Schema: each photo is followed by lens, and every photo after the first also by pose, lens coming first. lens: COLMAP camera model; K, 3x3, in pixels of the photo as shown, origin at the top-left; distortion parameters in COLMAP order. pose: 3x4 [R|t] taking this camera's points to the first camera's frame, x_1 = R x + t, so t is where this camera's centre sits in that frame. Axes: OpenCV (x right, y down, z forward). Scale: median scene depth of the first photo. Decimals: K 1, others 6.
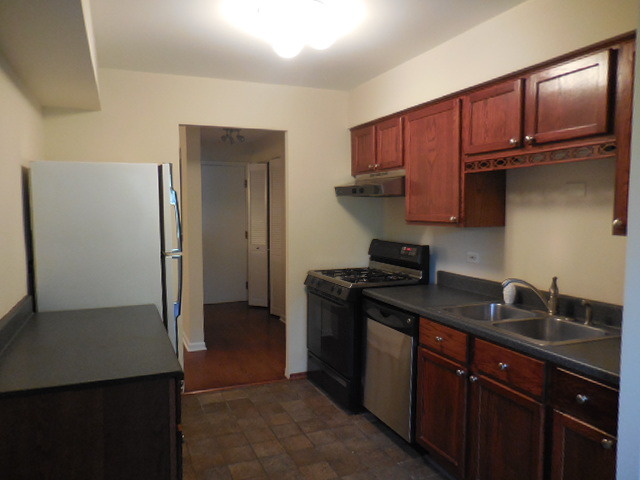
lens RADIAL K [[488.3, 0, 318.7], [0, 488.3, 241.3], [0, 0, 1]] dist [0.000679, 0.002922]
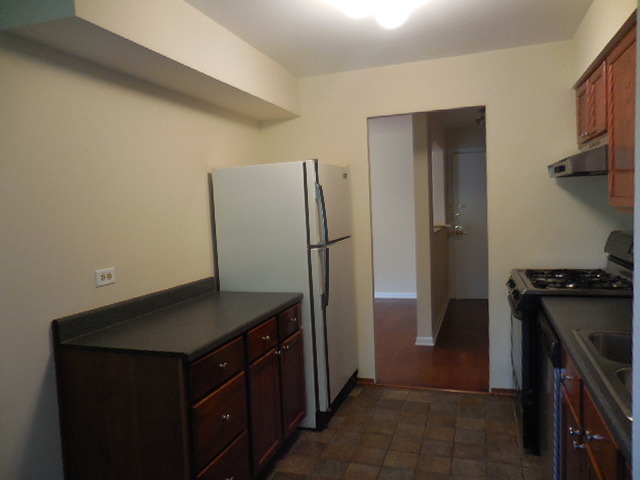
lens RADIAL K [[488.3, 0, 318.9], [0, 488.3, 239.8], [0, 0, 1]] dist [0.000679, 0.002922]
pose [[0.757292, 0.015498, -0.652892, 0.332367], [-0.003830, 0.999807, 0.019290, -0.007096], [0.653065, -0.012108, 0.757205, 0.183791]]
